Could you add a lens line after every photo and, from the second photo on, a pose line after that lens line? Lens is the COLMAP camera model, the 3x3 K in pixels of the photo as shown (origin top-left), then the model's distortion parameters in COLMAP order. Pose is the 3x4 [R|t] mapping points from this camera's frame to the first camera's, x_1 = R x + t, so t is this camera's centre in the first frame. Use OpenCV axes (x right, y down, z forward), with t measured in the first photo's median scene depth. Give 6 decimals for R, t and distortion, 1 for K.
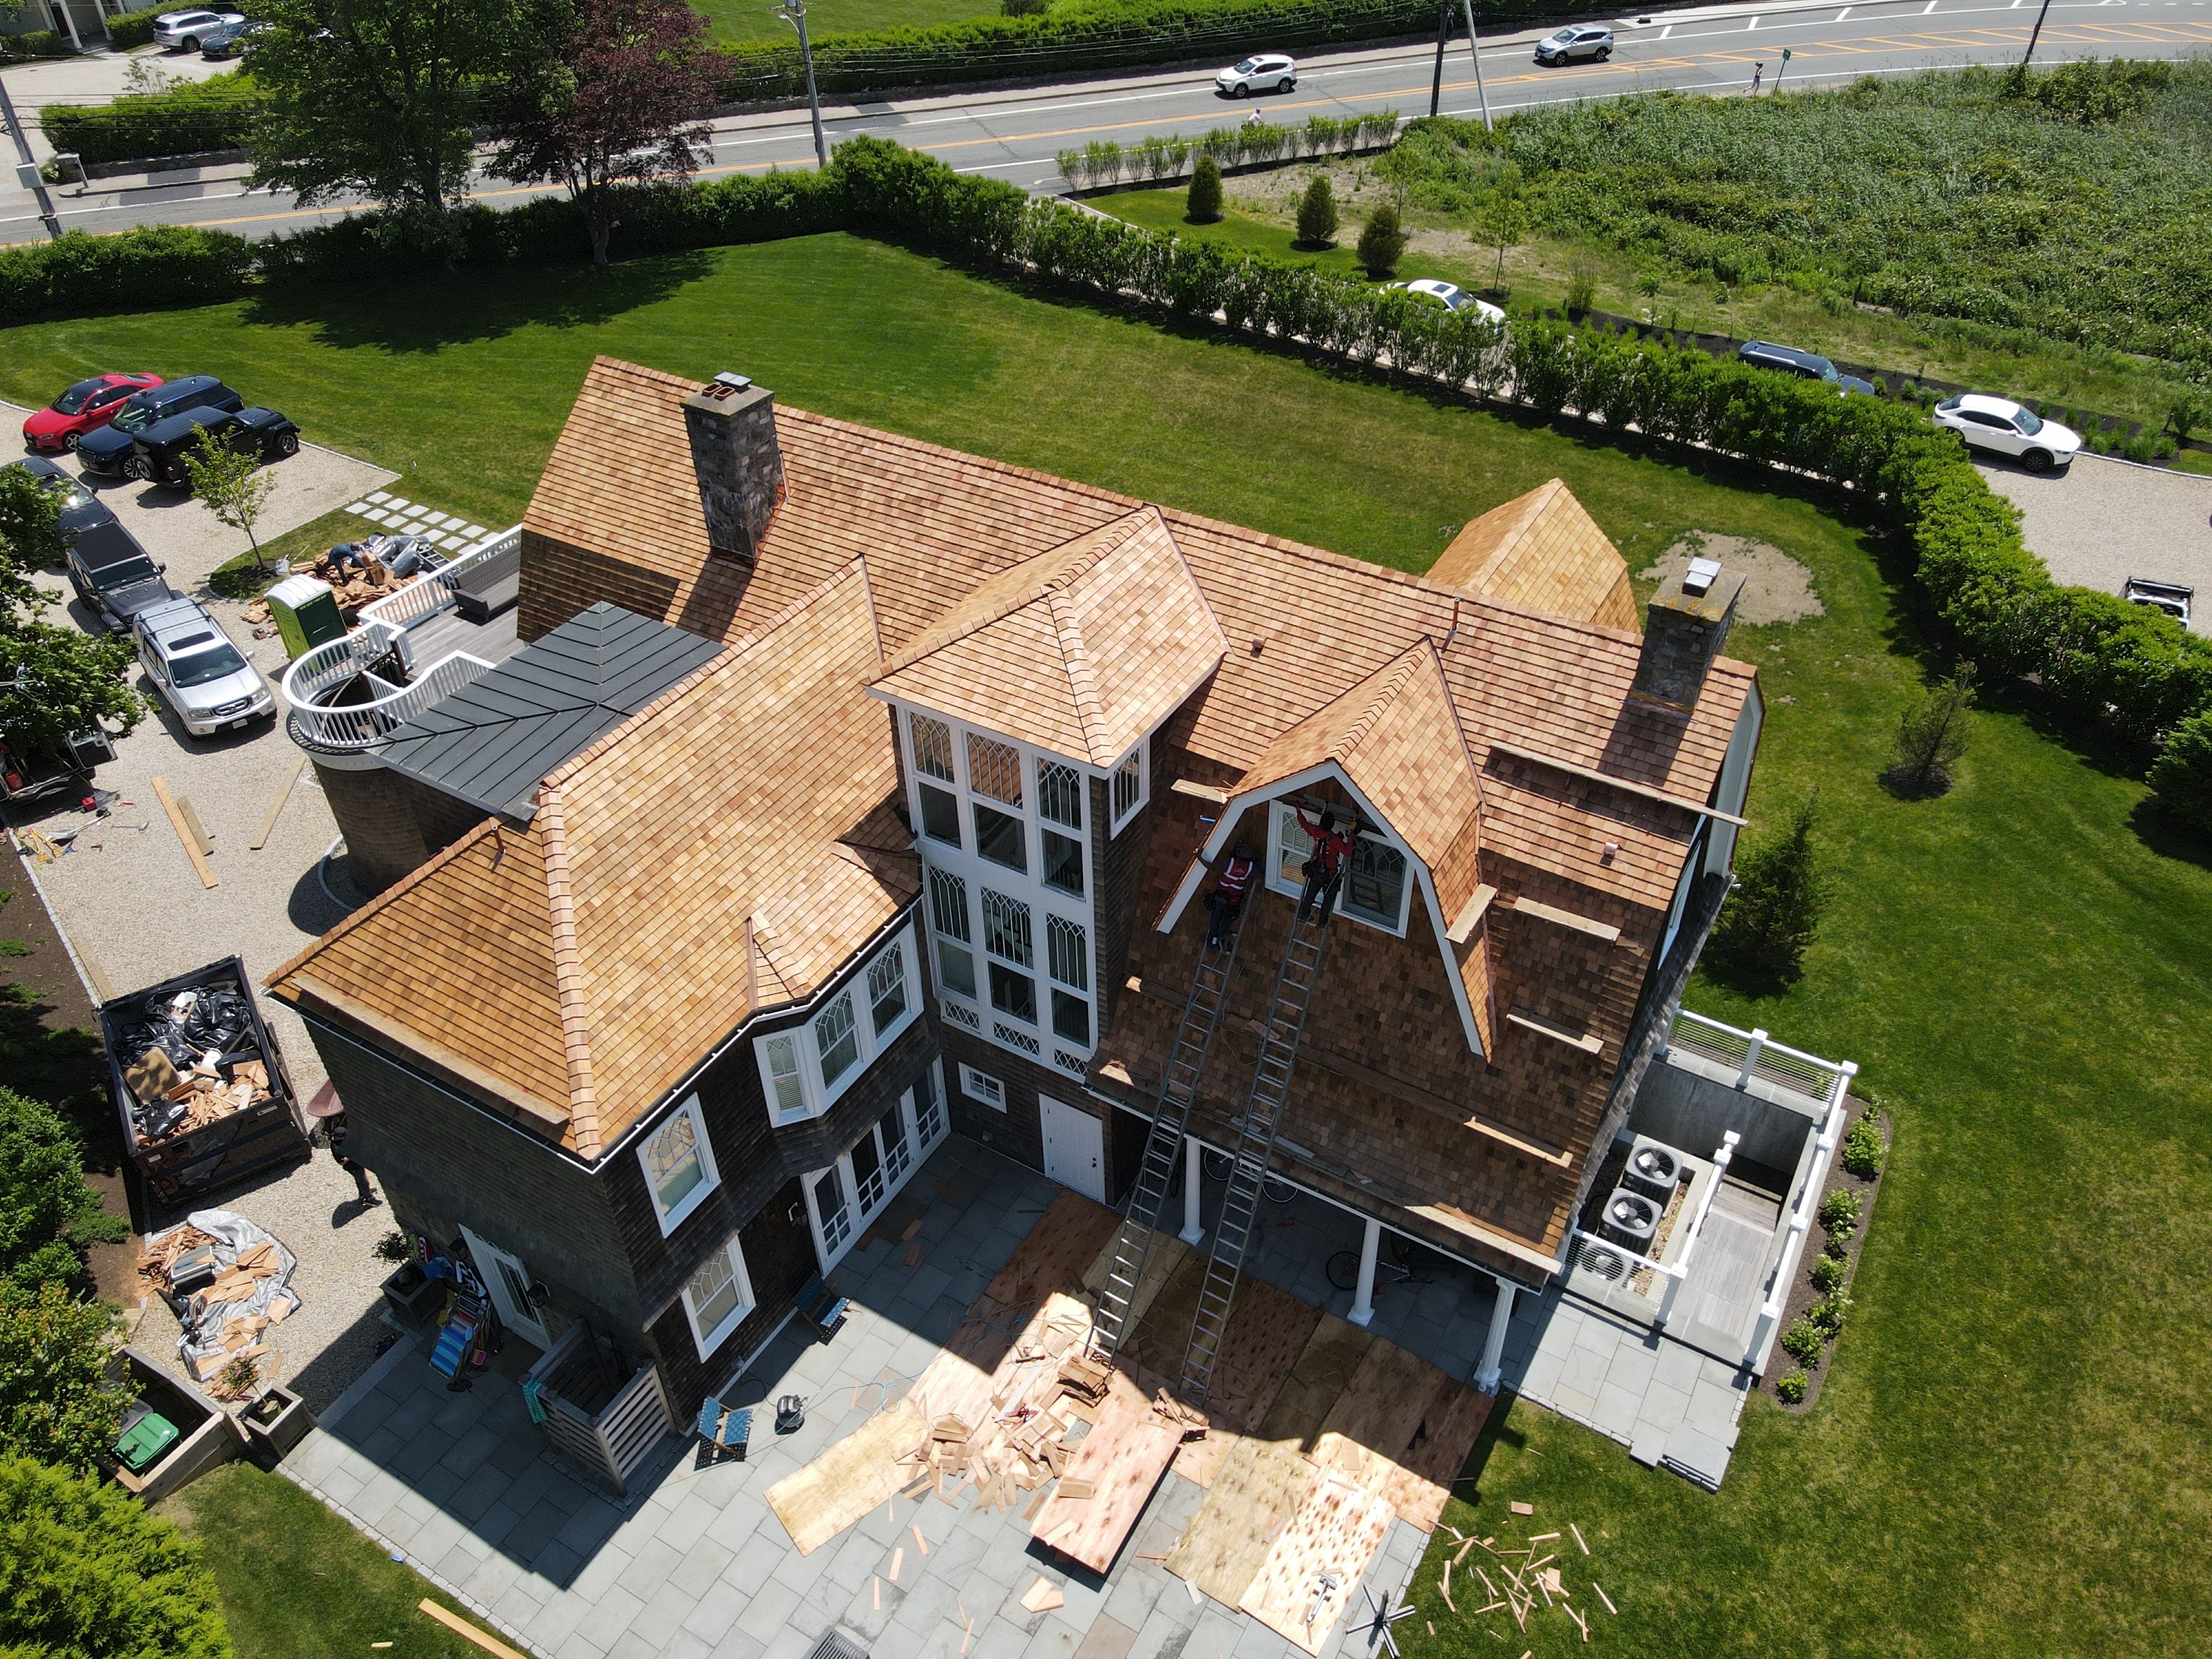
lens RADIAL K [[1616.5, 0, 1126.8], [0, 1616.5, 826.6], [0, 0, 1]] dist [0.006162, 0.029129]
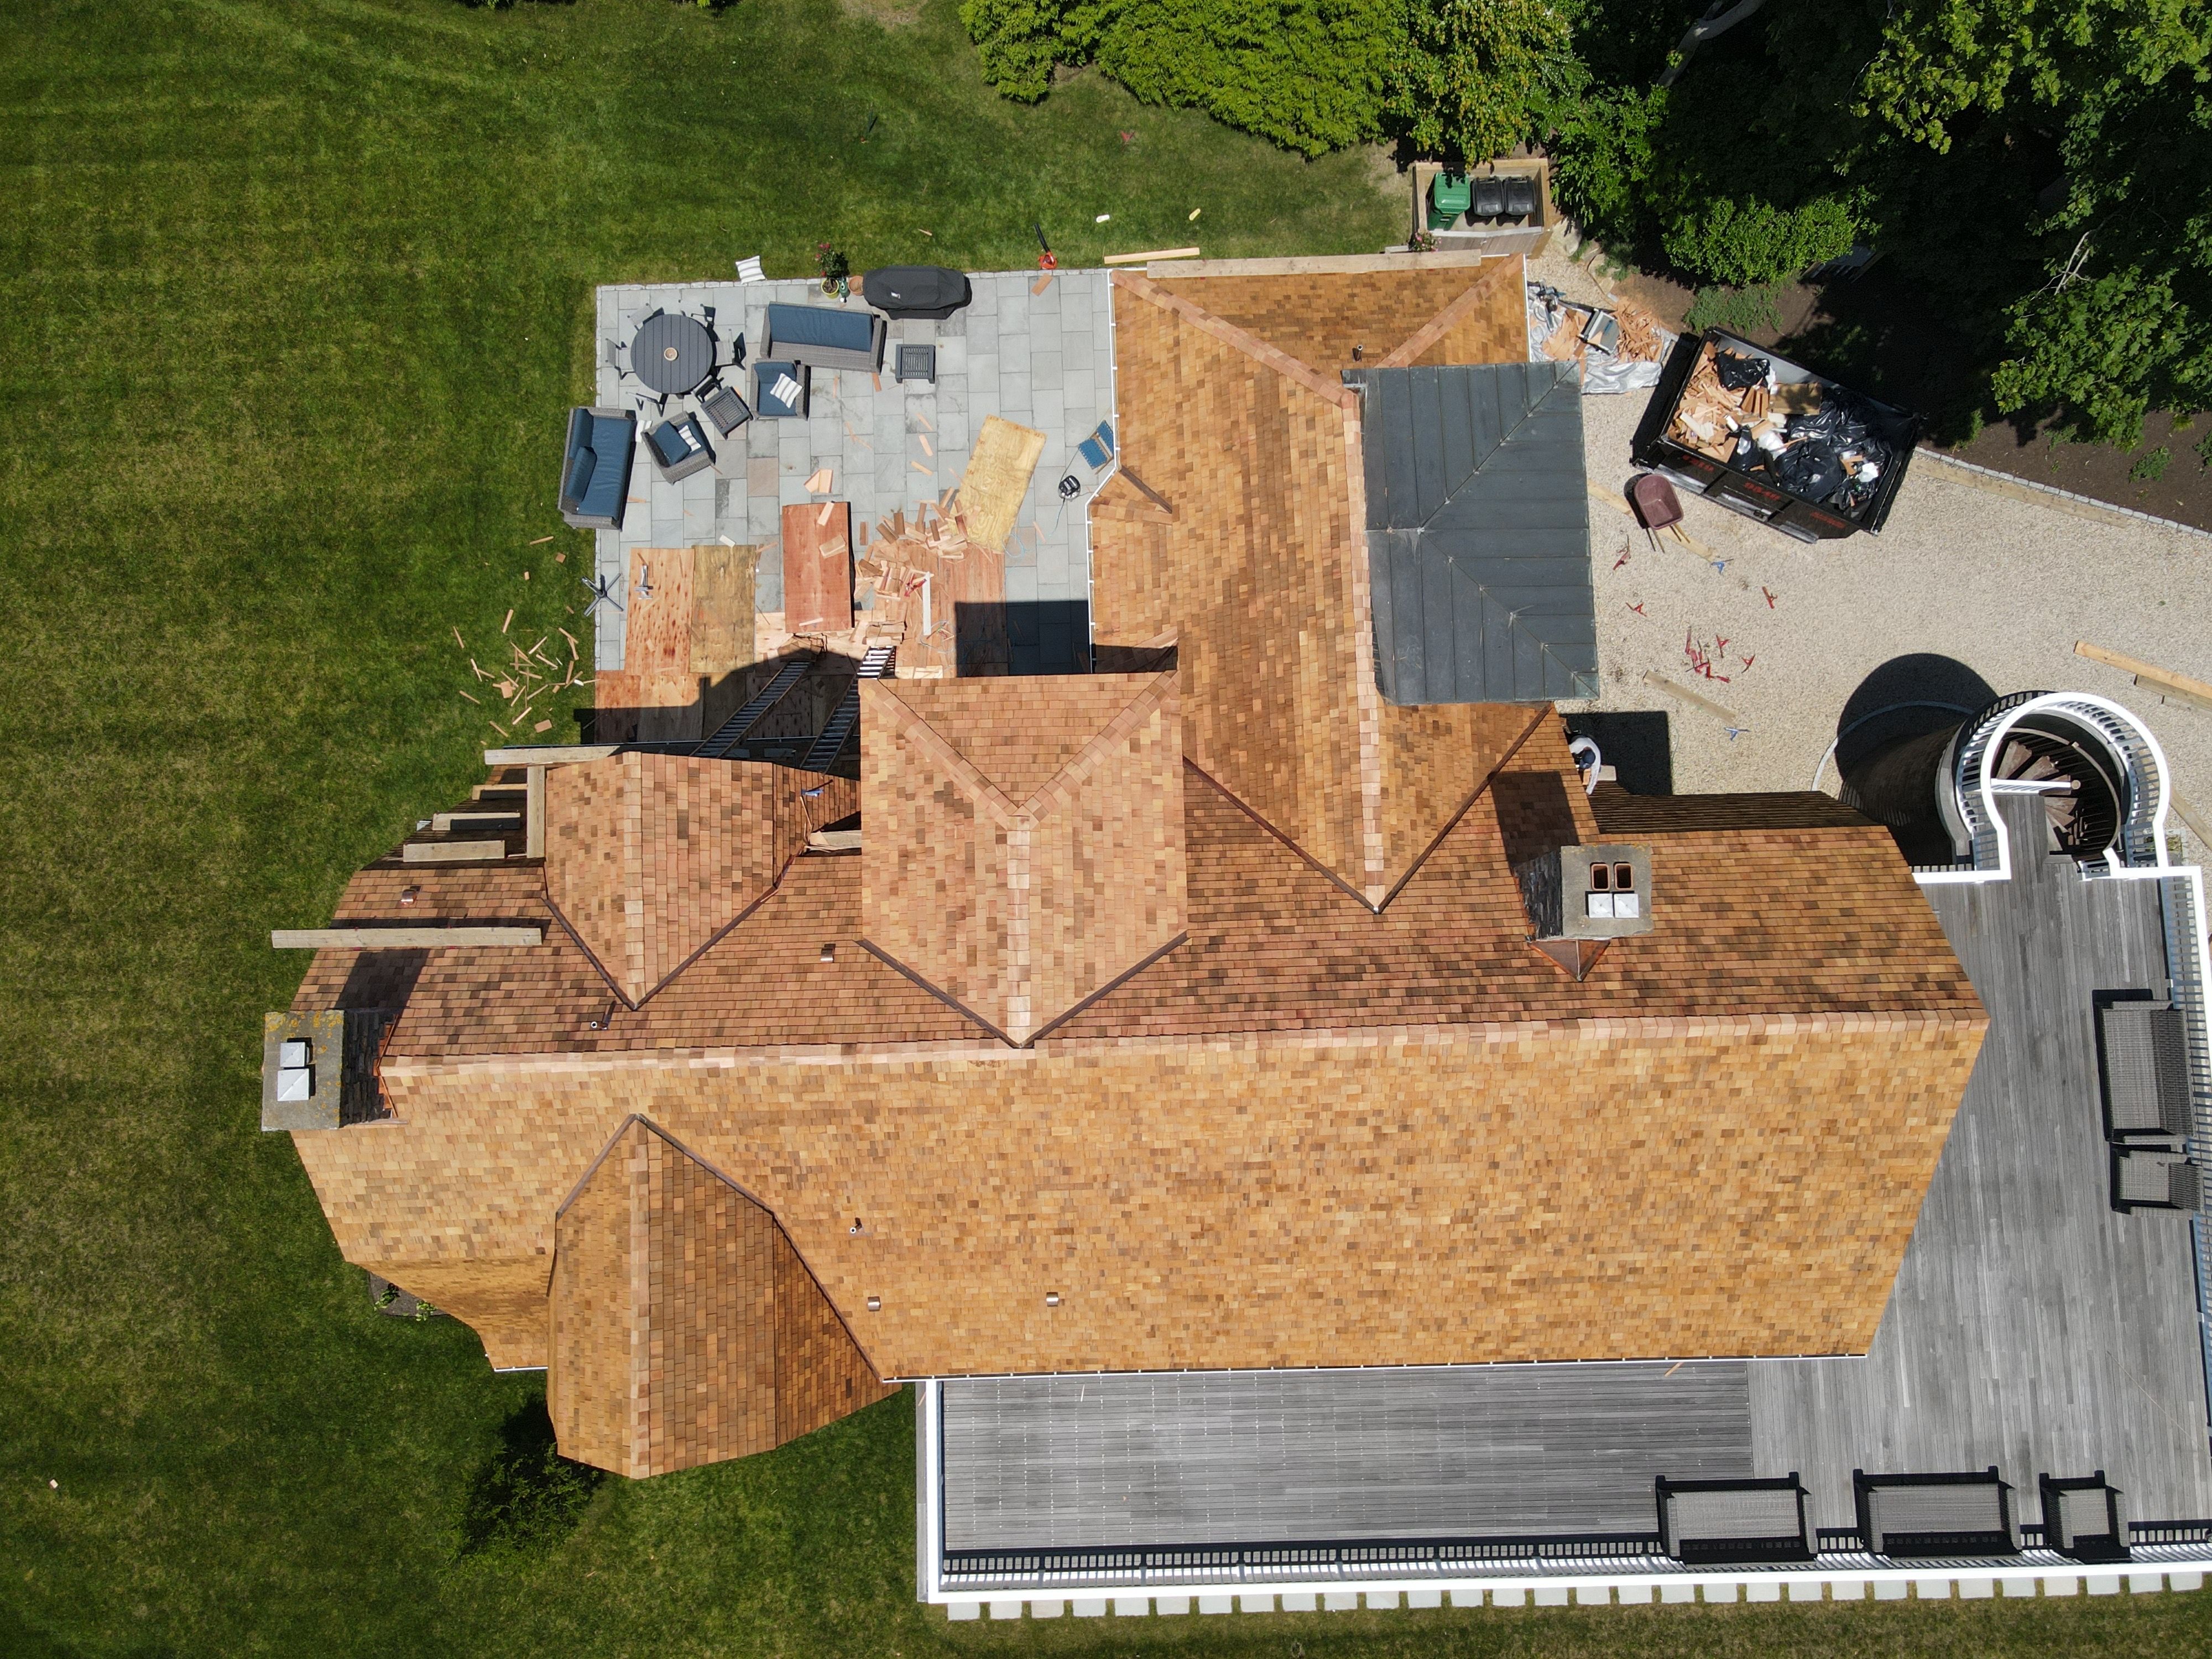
lens RADIAL K [[1632.3, 0, 1115.6], [0, 1632.3, 832.4], [0, 0, 1]] dist [0.006533, 0.005178]
pose [[-0.845524, 0.532861, -0.033906, -0.054515], [-0.321177, -0.456849, 0.829539, -0.834149], [0.426539, 0.712284, 0.557419, 0.508626]]
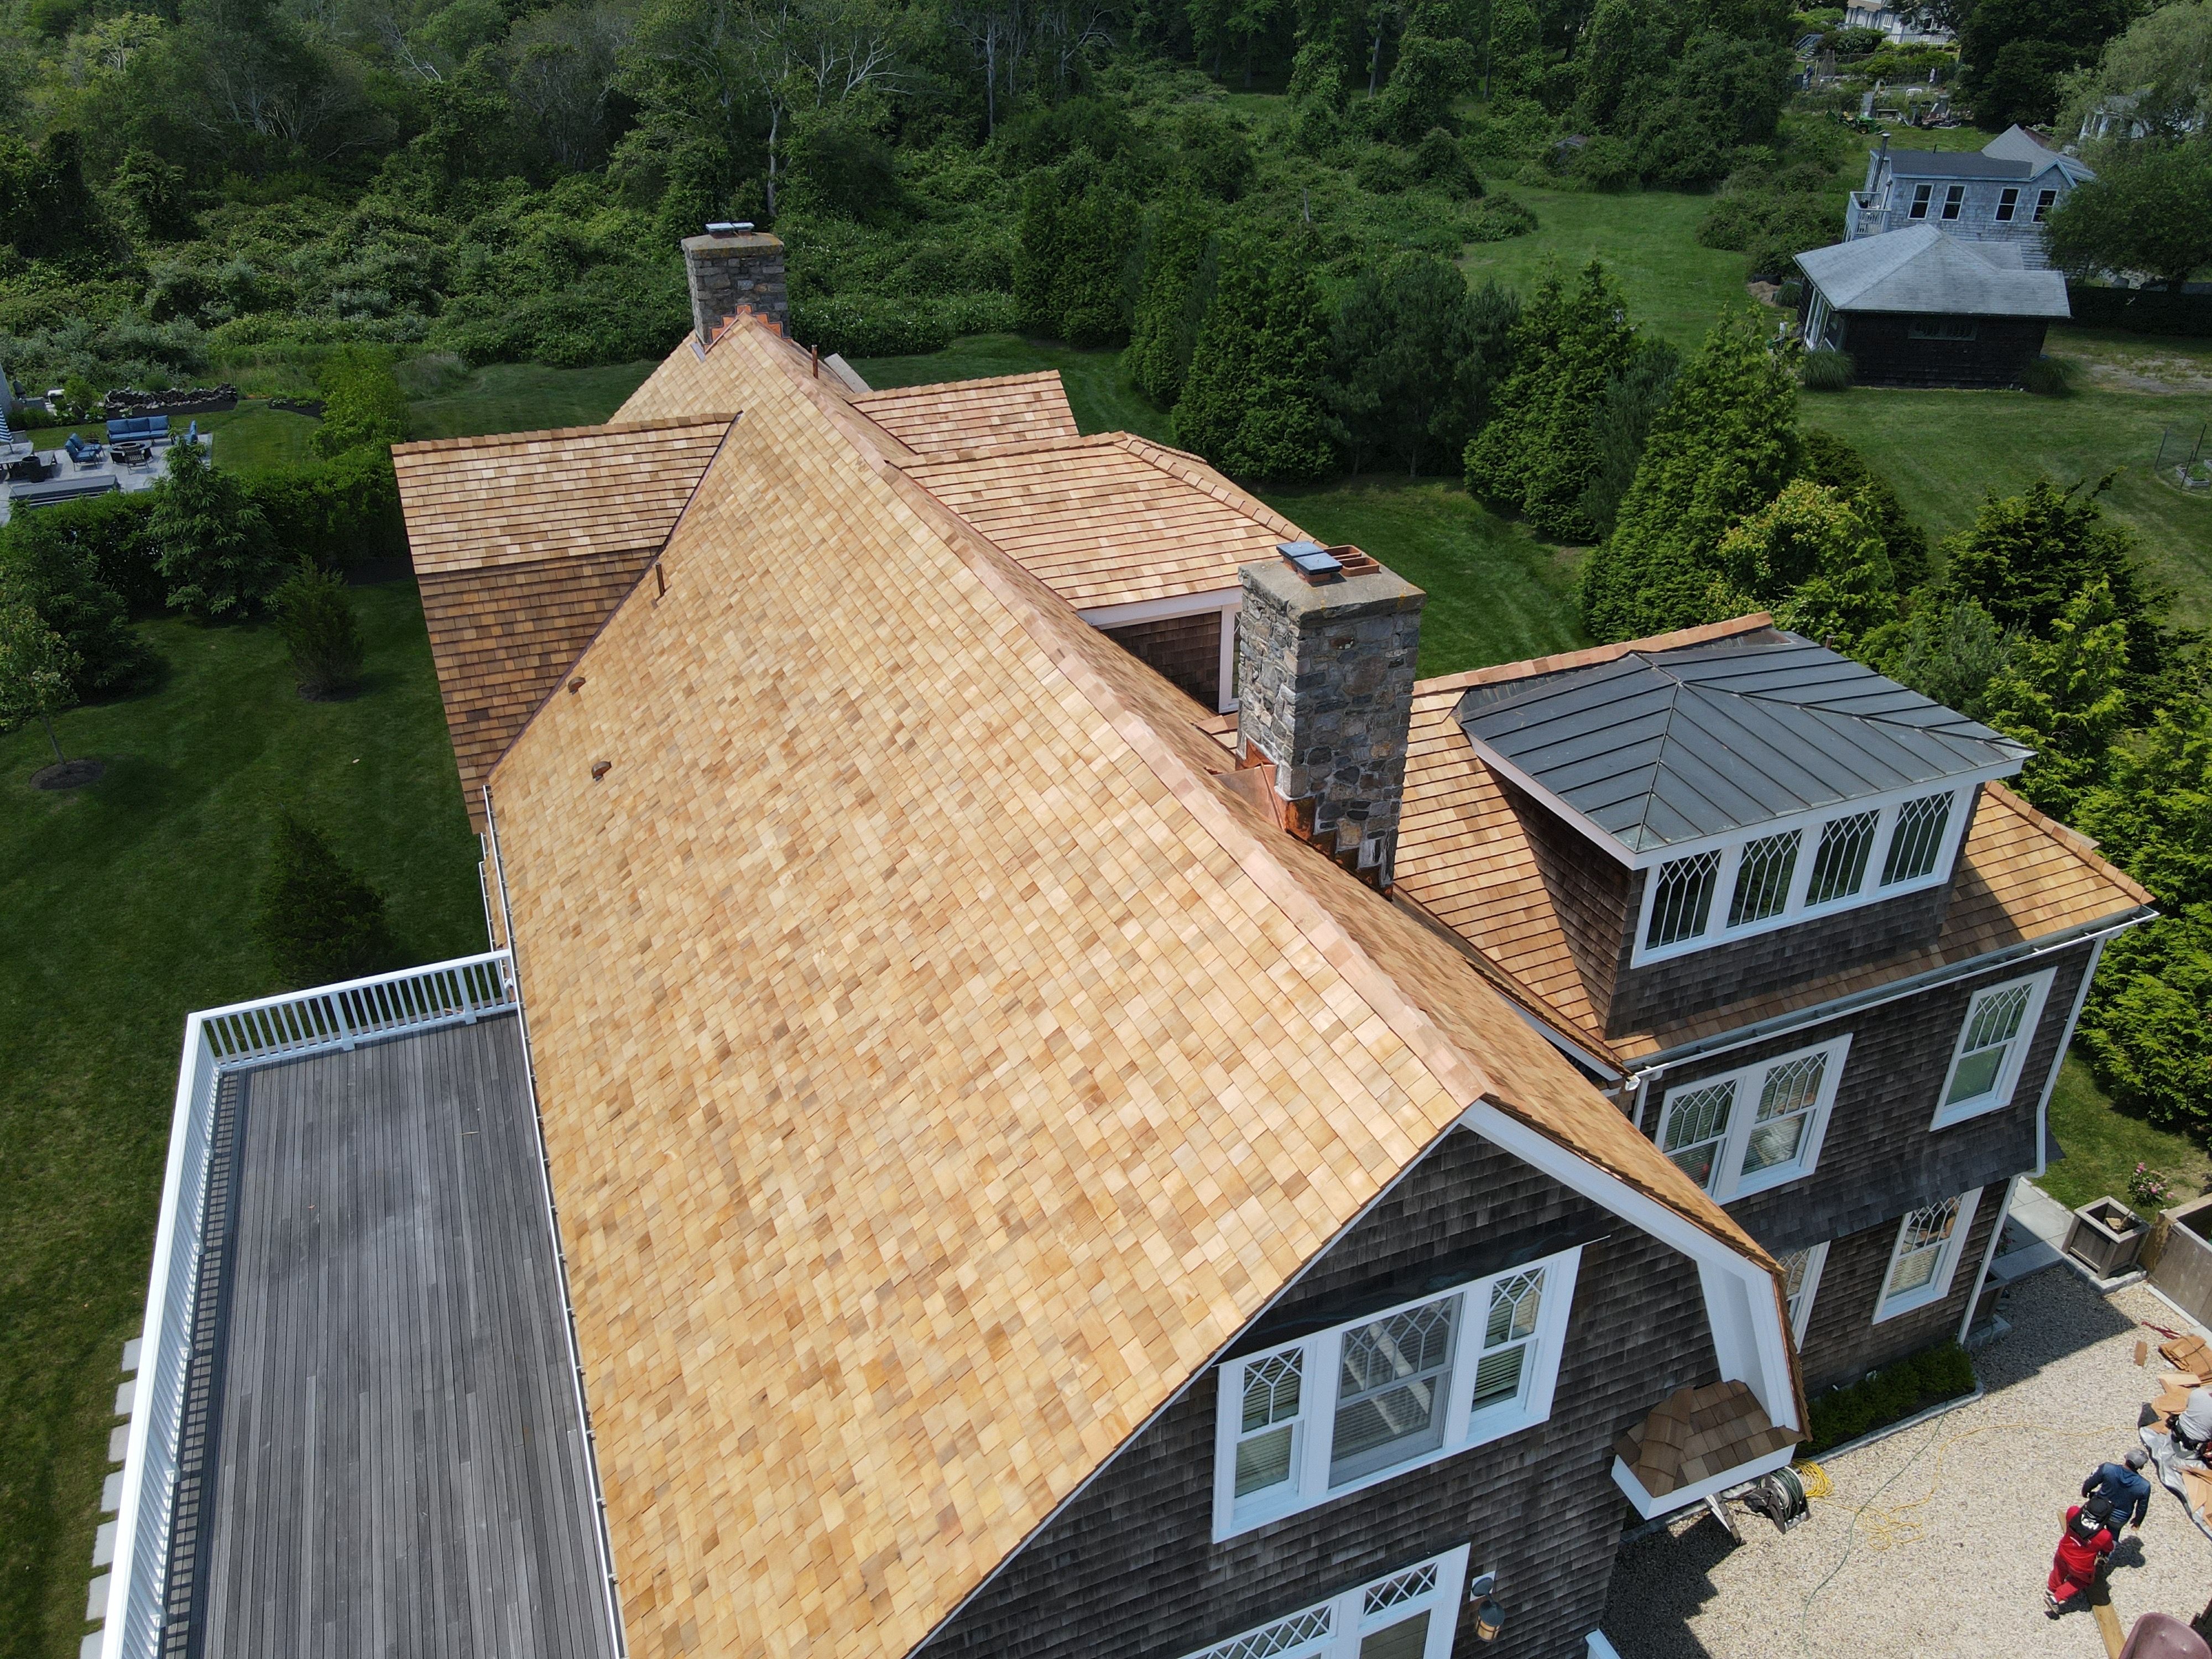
lens RADIAL K [[1613.2, 0, 1122.3], [0, 1613.2, 826.4], [0, 0, 1]] dist [0.002483, 0.027949]
pose [[-0.800853, -0.288109, 0.525003, -0.495200], [0.386927, 0.420181, 0.820814, -0.683201], [-0.457081, 0.860489, -0.225026, 1.265257]]
